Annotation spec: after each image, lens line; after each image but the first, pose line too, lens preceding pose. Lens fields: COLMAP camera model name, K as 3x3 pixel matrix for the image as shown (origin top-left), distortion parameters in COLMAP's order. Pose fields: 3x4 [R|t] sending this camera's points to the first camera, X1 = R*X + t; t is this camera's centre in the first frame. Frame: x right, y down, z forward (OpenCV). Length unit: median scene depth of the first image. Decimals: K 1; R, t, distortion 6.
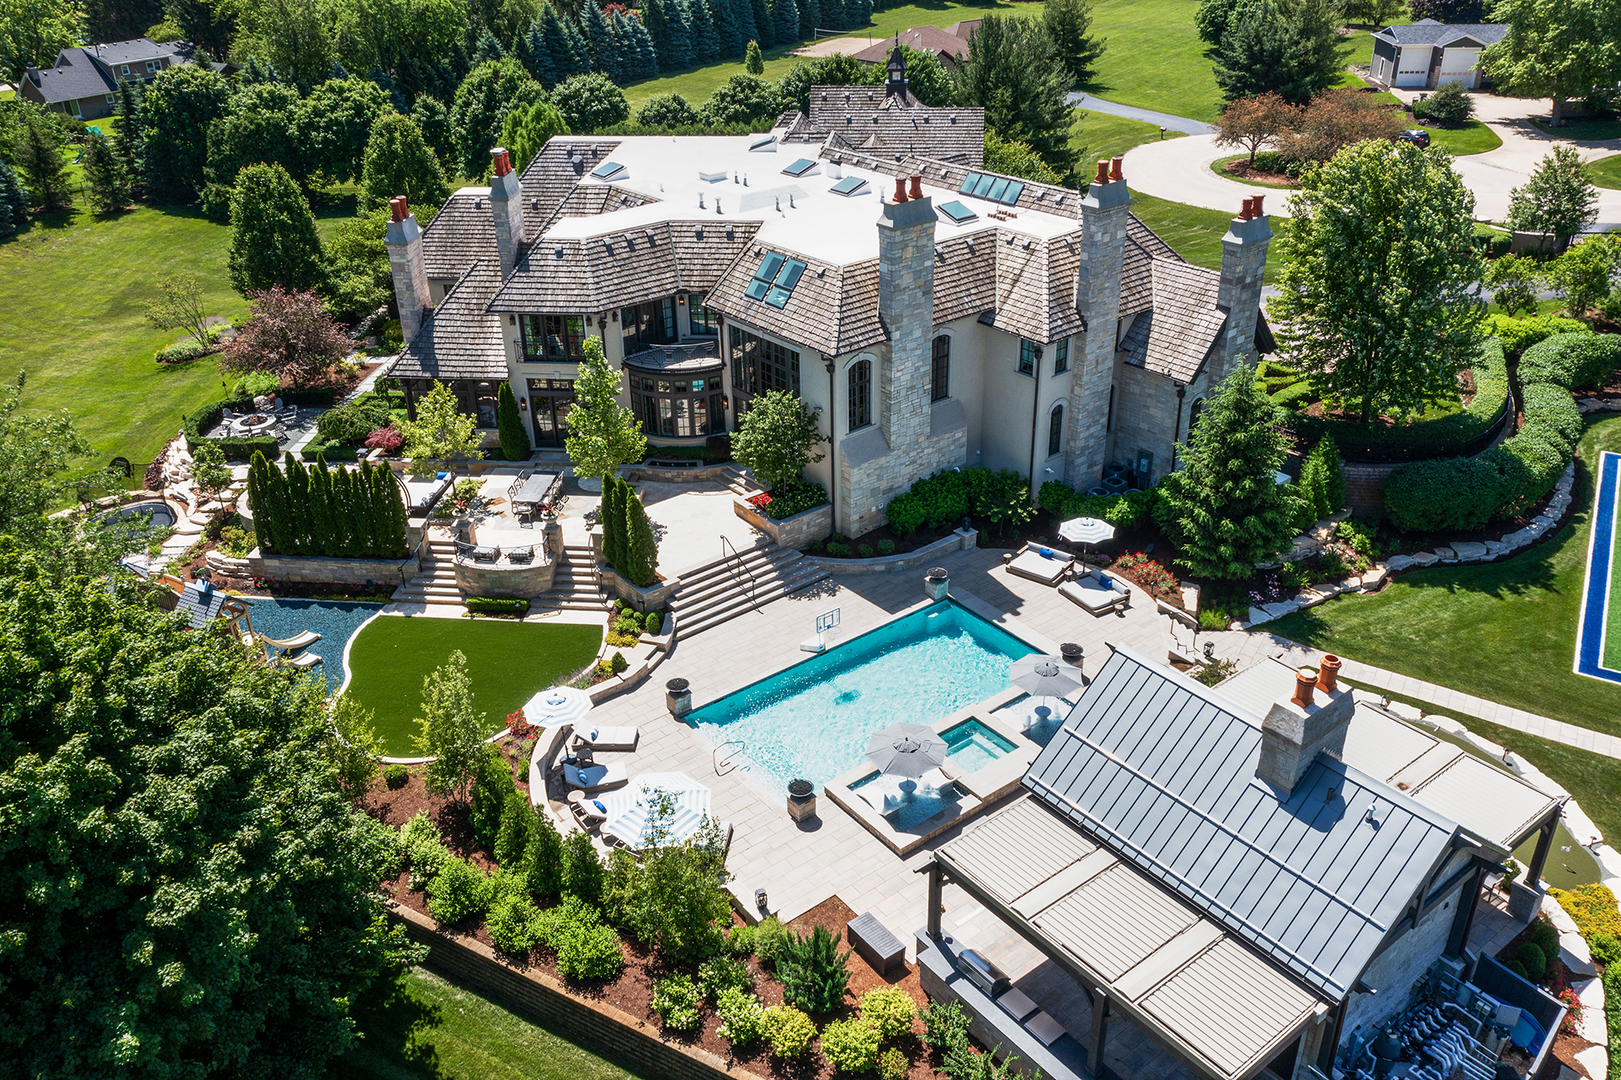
lens RADIAL K [[1290.4, 0, 806.6], [0, 1290.4, 536.1], [0, 0, 1]] dist [-0.013105, 0.031936]
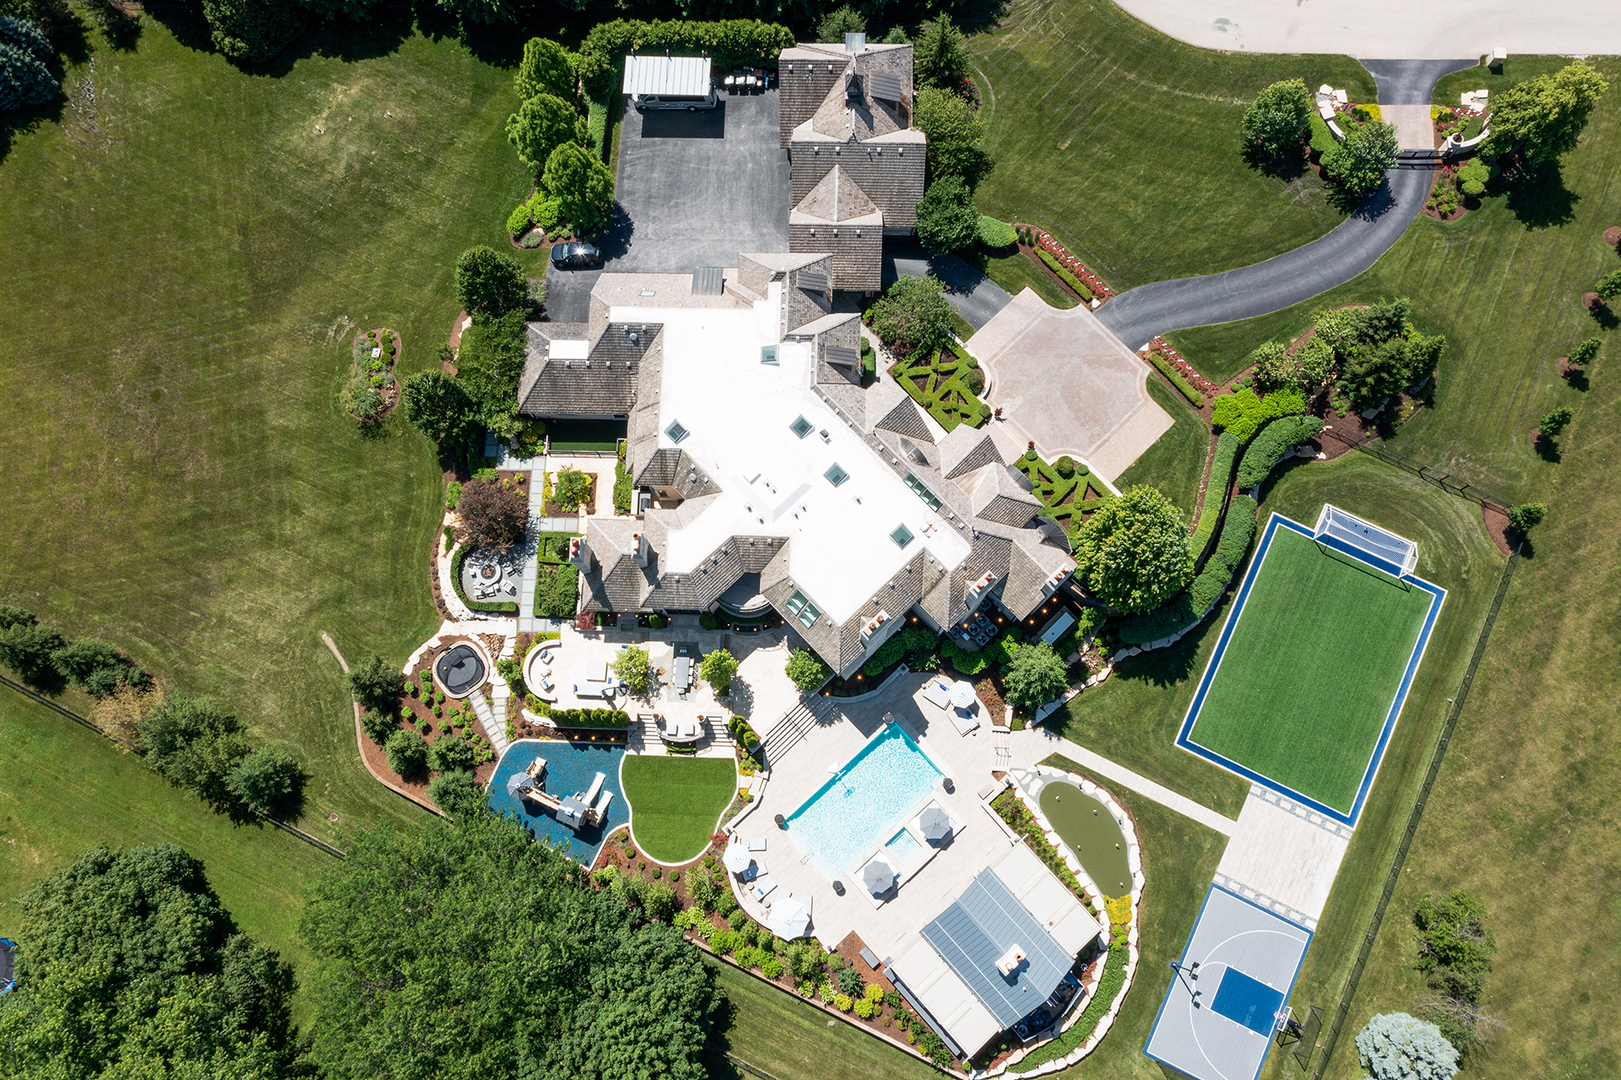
lens RADIAL K [[1290.4, 0, 806.6], [0, 1290.4, 536.1], [0, 0, 1]] dist [-0.013105, 0.031936]
pose [[0.996791, -0.077470, 0.020142, -0.049629], [0.036788, 0.666857, 0.744277, -1.673940], [-0.071091, -0.741148, 0.667568, -0.160483]]
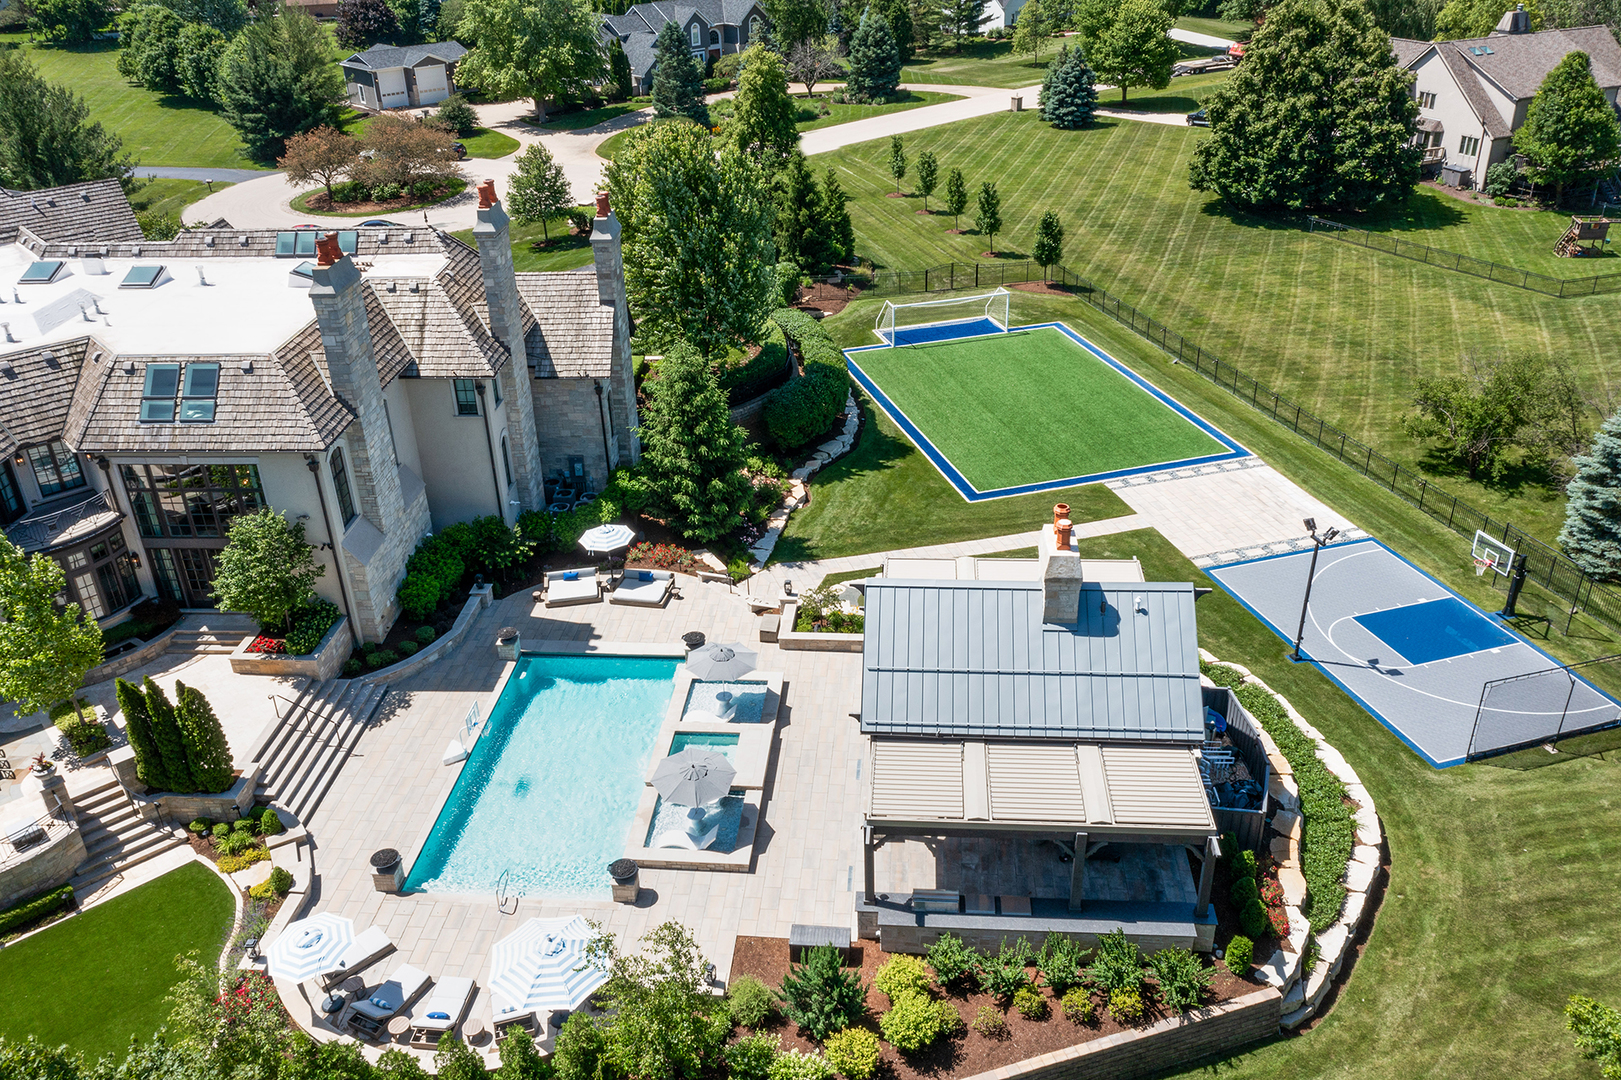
lens RADIAL K [[1290.4, 0, 806.6], [0, 1290.4, 536.1], [0, 0, 1]] dist [-0.013105, 0.031936]
pose [[0.674663, -0.346257, 0.651871, -0.330299], [0.363979, 0.924368, 0.114294, -0.062901], [-0.642144, 0.160158, 0.749667, 0.138829]]
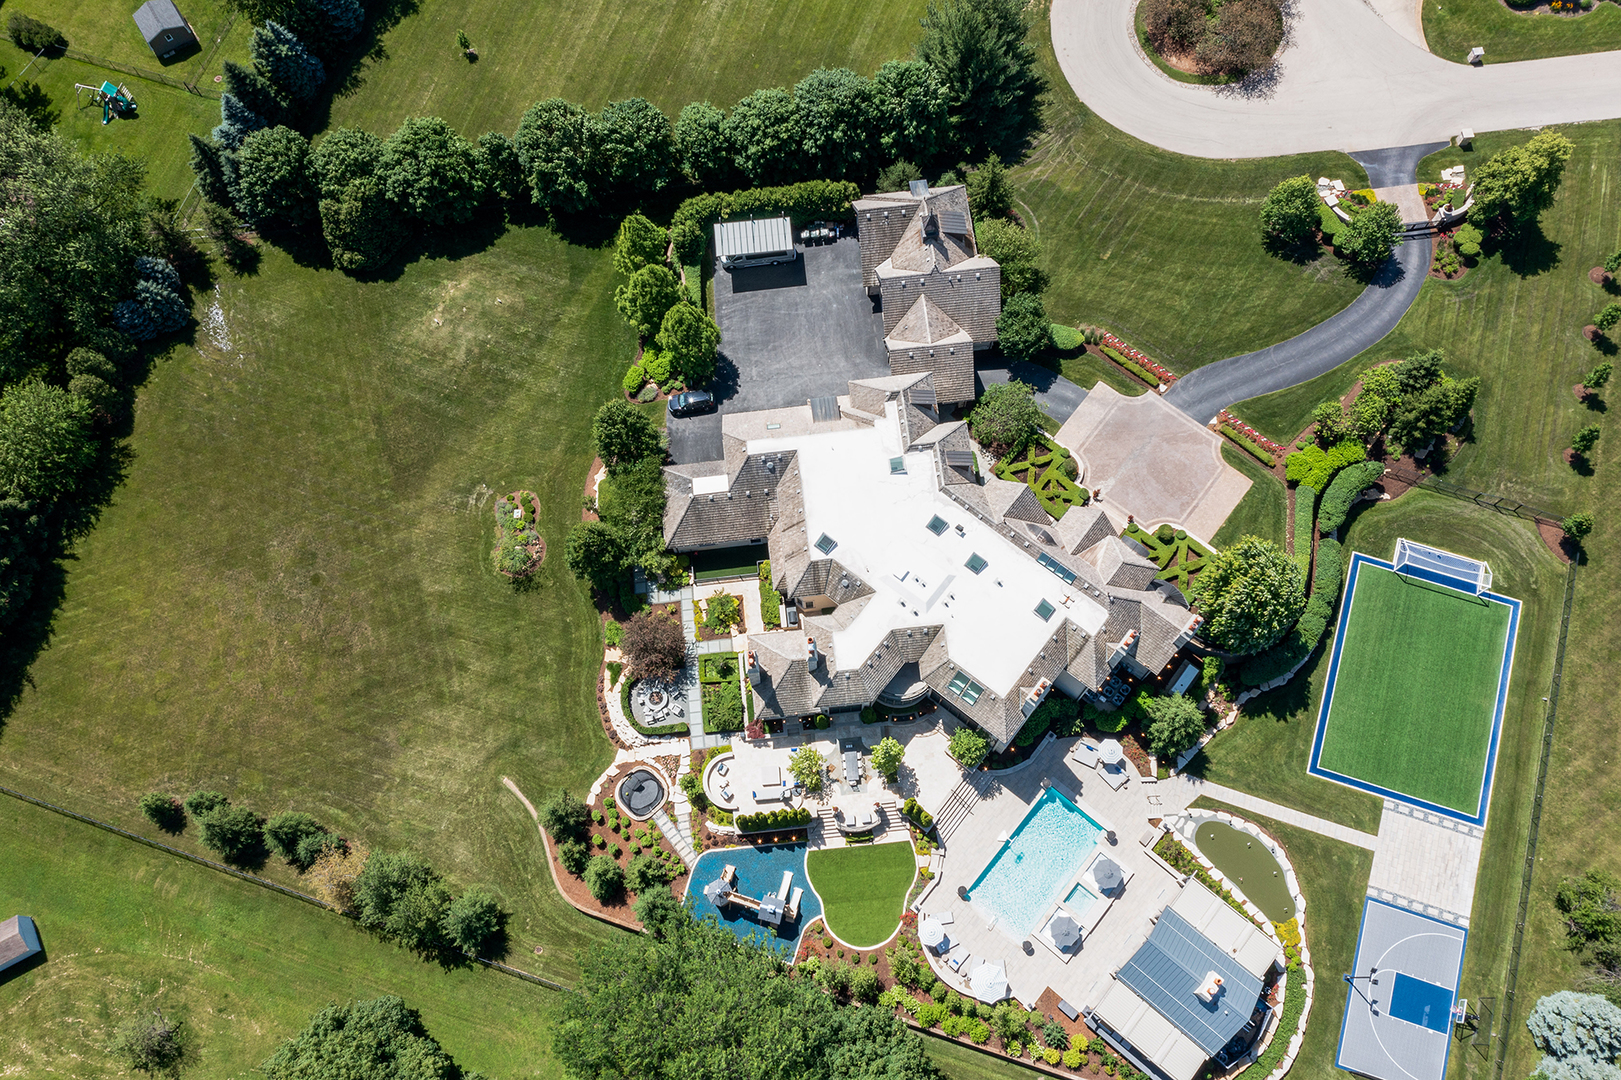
lens RADIAL K [[1290.4, 0, 806.6], [0, 1290.4, 536.1], [0, 0, 1]] dist [-0.013105, 0.031936]
pose [[0.977267, -0.200461, 0.069029, -0.366183], [0.104184, 0.737631, 0.667118, -1.779263], [-0.184649, -0.644760, 0.741747, -0.304838]]
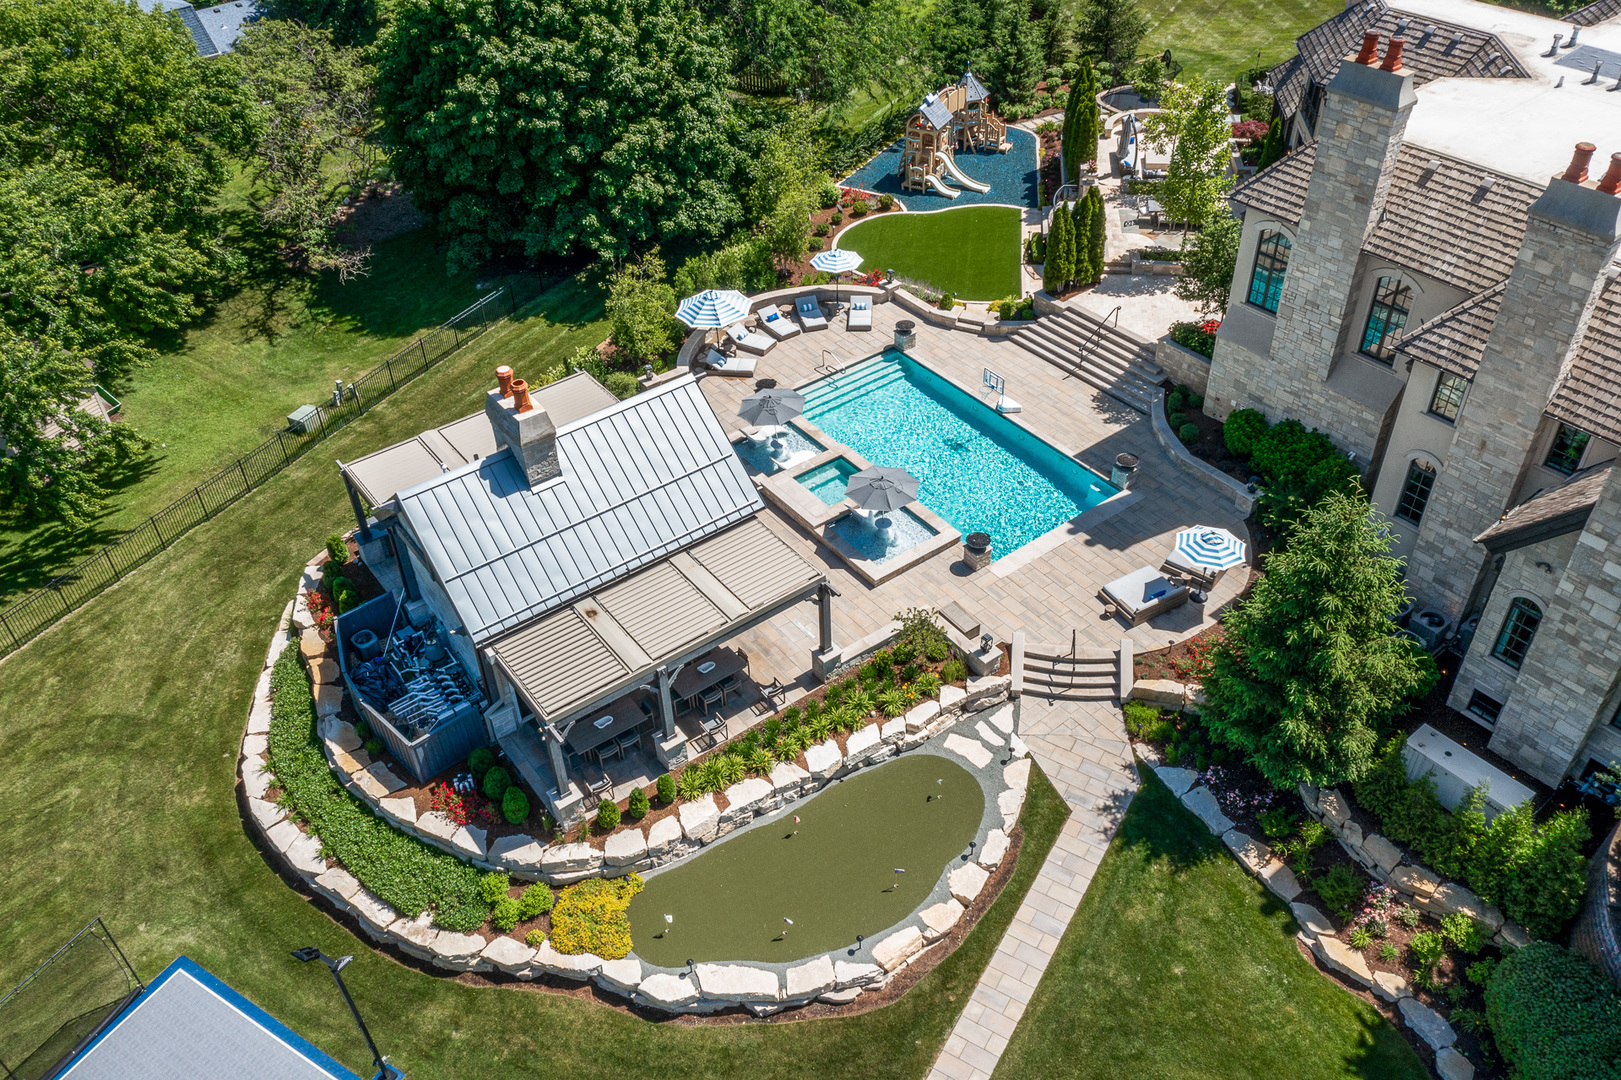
lens RADIAL K [[1290.4, 0, 806.6], [0, 1290.4, 536.1], [0, 0, 1]] dist [-0.013105, 0.031936]
pose [[-0.012588, 0.650974, -0.758995, 0.789381], [-0.444518, 0.676283, 0.587406, -0.349649], [0.895681, 0.344781, 0.280857, 0.552255]]
